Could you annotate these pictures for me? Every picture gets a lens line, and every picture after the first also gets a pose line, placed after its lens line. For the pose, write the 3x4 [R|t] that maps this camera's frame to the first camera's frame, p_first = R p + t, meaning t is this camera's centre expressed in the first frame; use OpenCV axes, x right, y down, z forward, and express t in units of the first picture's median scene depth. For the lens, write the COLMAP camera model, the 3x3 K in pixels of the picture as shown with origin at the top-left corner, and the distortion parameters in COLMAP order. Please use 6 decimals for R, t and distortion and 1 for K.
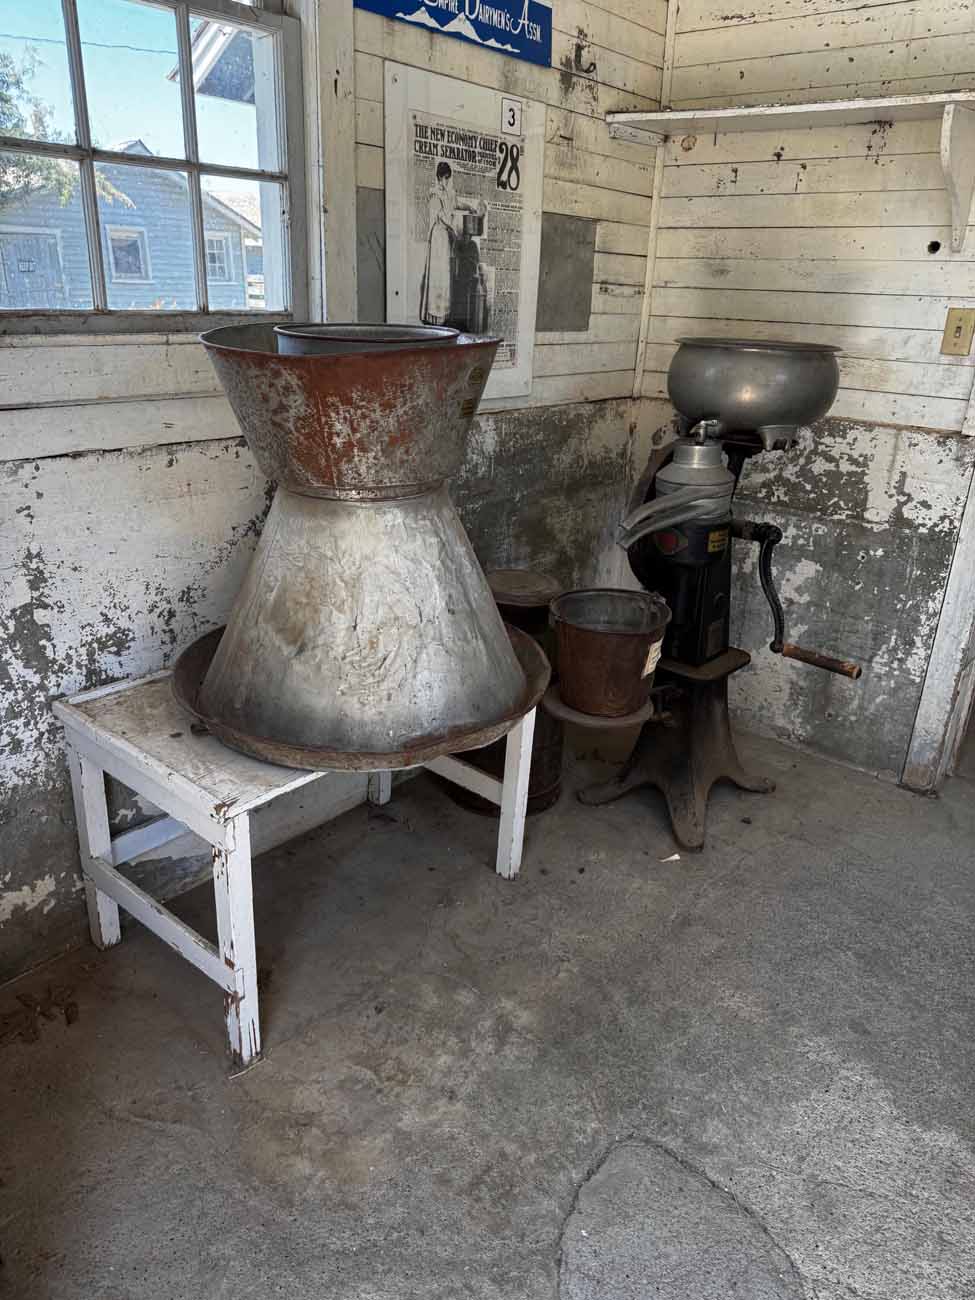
lens RADIAL K [[894.1, 0, 496.6], [0, 894.1, 649.6], [0, 0, 1]] dist [0.038210, -0.051233]
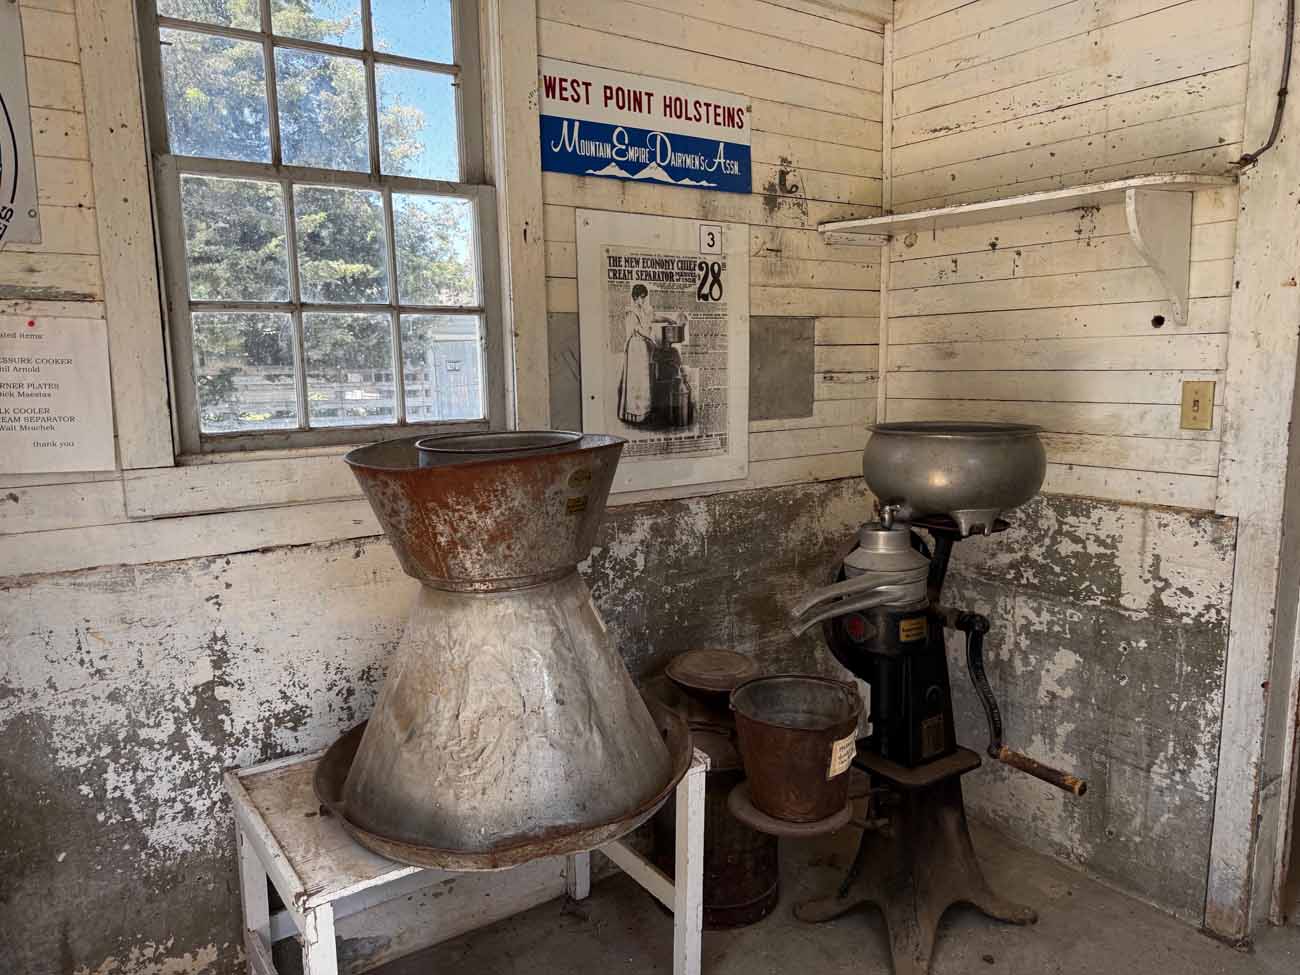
lens RADIAL K [[894.1, 0, 649.0], [0, 894.1, 501.6], [0, 0, 1]] dist [0.038210, -0.051233]
pose [[0.967948, -0.015797, -0.250653, 0.220835], [-0.042328, 0.973483, -0.224809, -0.030297], [0.247557, 0.228213, 0.941612, 0.022504]]
